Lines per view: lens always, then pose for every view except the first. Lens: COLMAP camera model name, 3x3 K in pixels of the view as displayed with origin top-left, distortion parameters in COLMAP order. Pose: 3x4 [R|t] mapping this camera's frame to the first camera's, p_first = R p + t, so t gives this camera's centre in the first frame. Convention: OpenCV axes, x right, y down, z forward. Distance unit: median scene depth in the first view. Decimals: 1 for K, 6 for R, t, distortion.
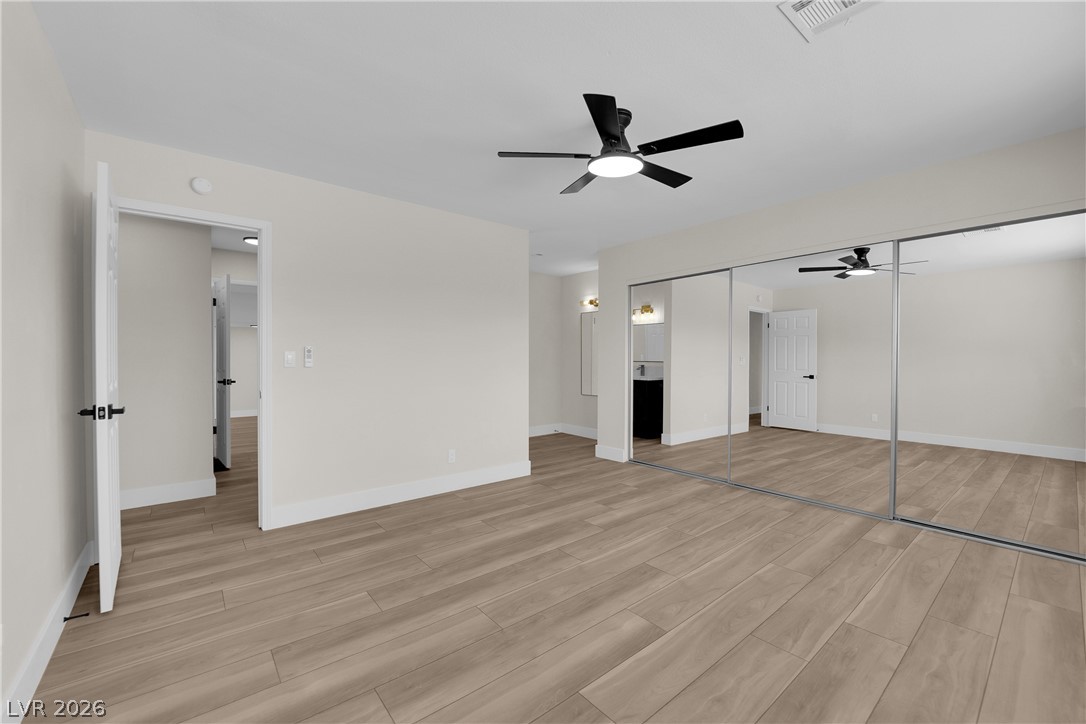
lens RADIAL K [[438.0, 0, 539.8], [0, 438.0, 363.7], [0, 0, 1]] dist [-0.007795, -0.005321]
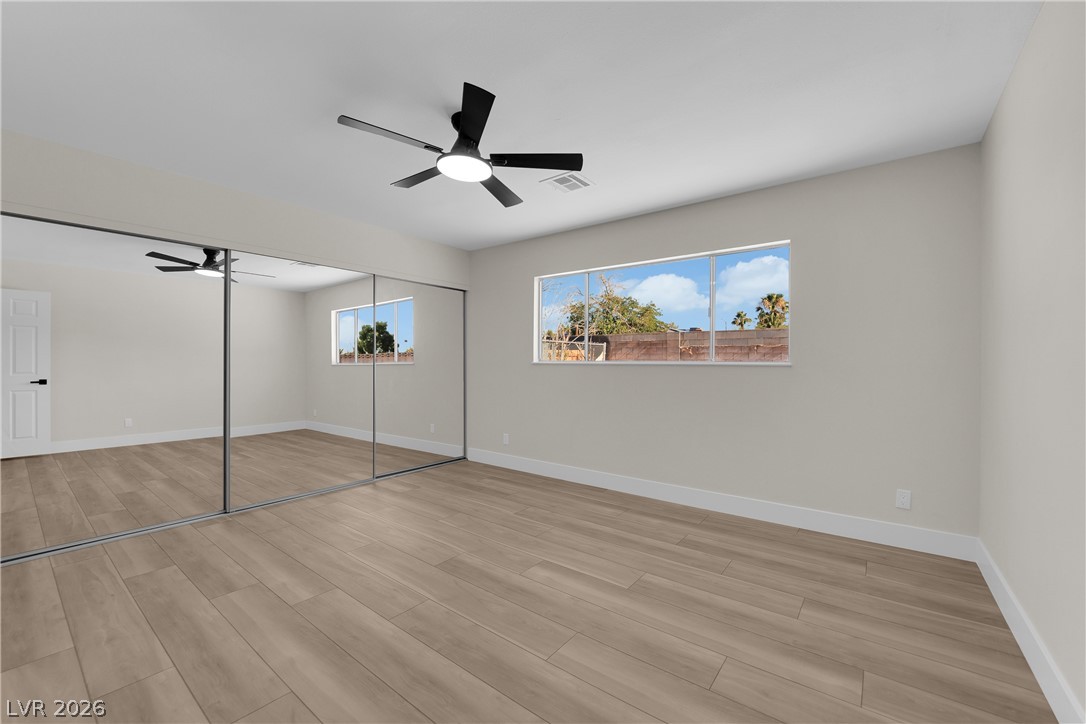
lens RADIAL K [[438.0, 0, 539.8], [0, 438.0, 363.7], [0, 0, 1]] dist [-0.007795, -0.005321]
pose [[-0.228724, -0.001599, 0.973490, -0.750367], [0.002891, 0.999993, 0.002322, -0.006298], [-0.973487, 0.003345, -0.228718, 0.950563]]
